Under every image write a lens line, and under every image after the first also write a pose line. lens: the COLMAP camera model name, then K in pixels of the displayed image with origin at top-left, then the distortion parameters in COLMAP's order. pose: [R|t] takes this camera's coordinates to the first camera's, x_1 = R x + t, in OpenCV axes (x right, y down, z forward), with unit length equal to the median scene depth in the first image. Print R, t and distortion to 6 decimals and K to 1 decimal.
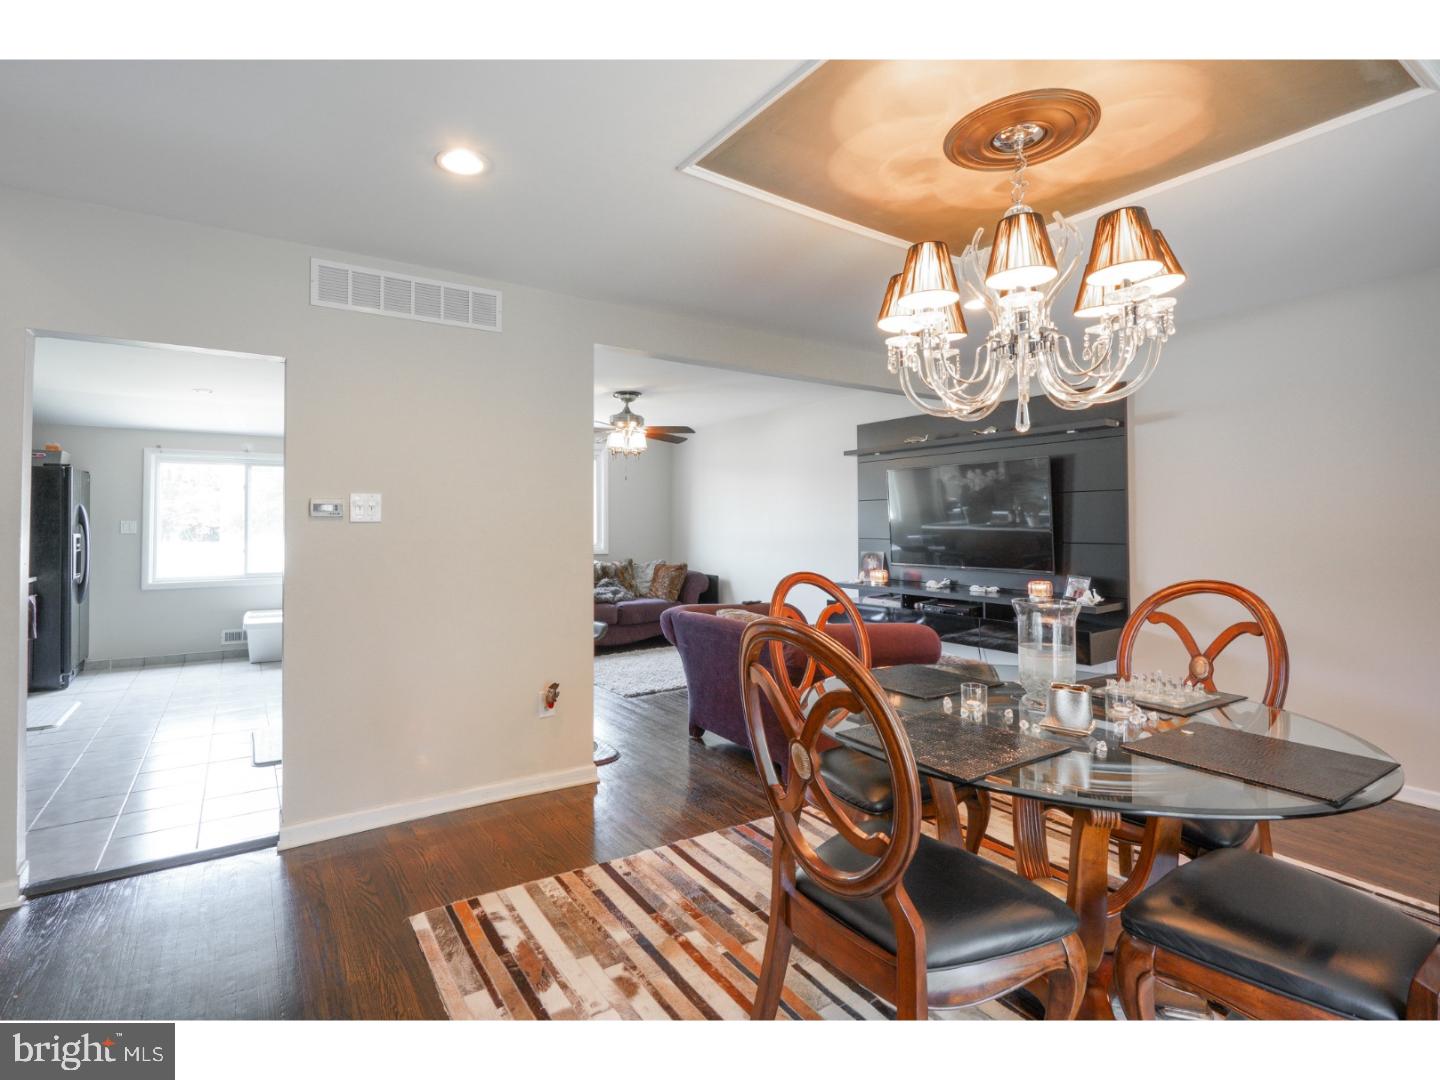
lens RADIAL K [[694.2, 0, 682.8], [0, 694.2, 510.0], [0, 0, 1]] dist [-0.000989, -0.000538]
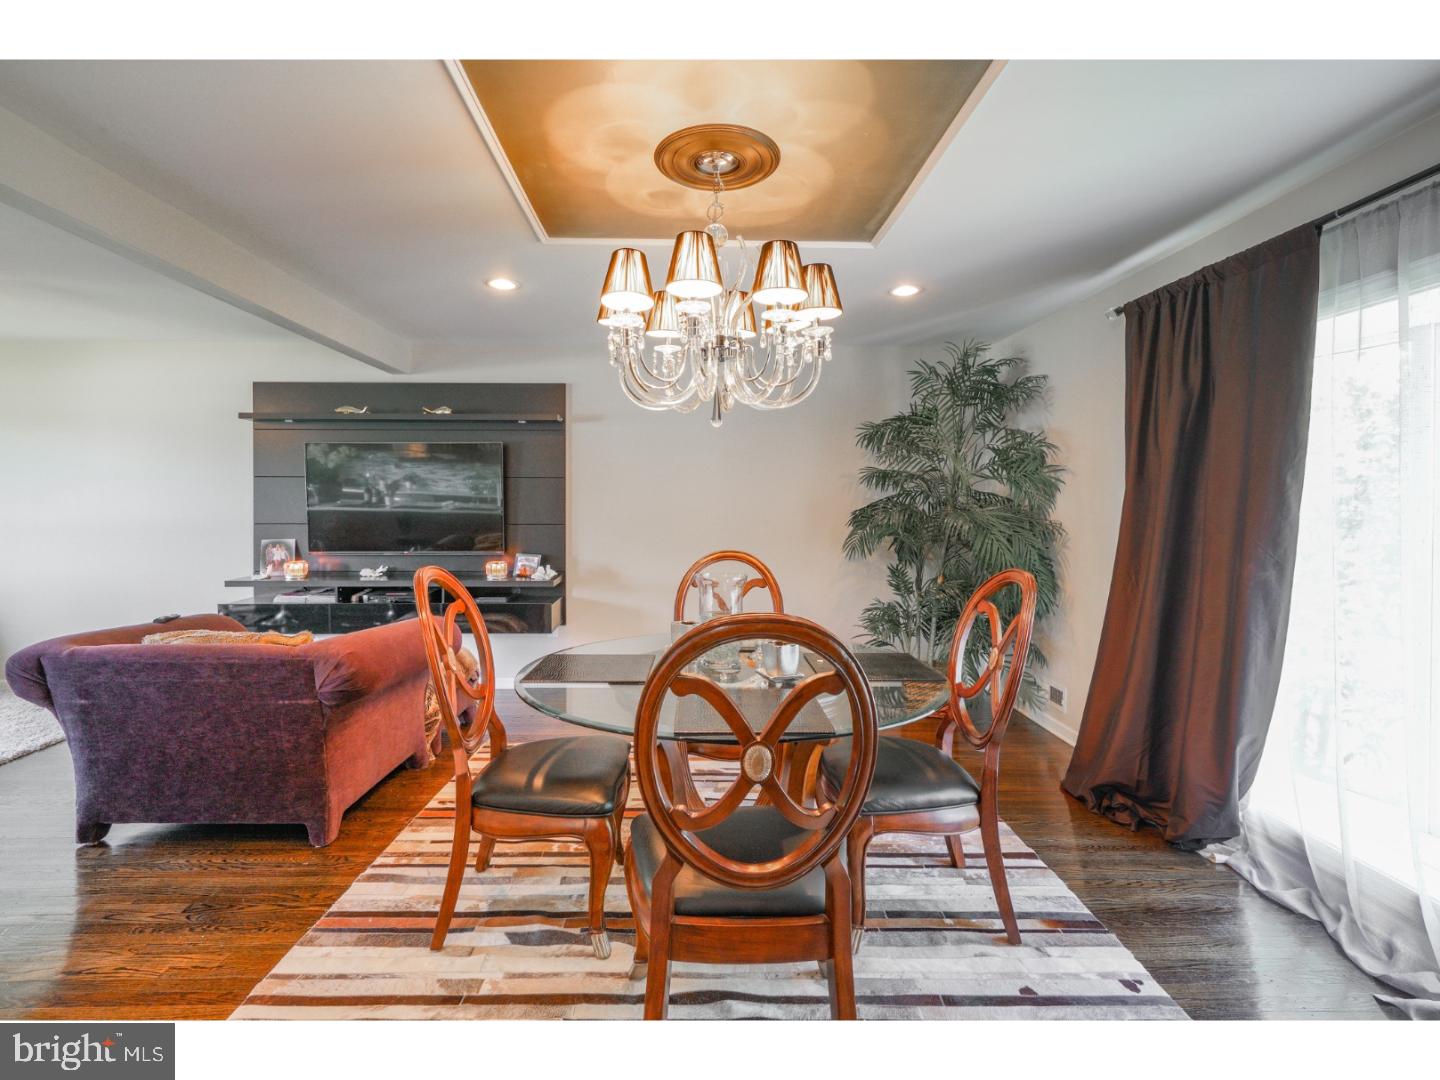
lens RADIAL K [[694.2, 0, 682.8], [0, 694.2, 510.0], [0, 0, 1]] dist [-0.000989, -0.000538]
pose [[0.515688, -0.000756, 0.856776, -0.246986], [-0.022265, 0.999650, 0.014283, 0.003814], [-0.856487, -0.026442, 0.515491, 0.223928]]
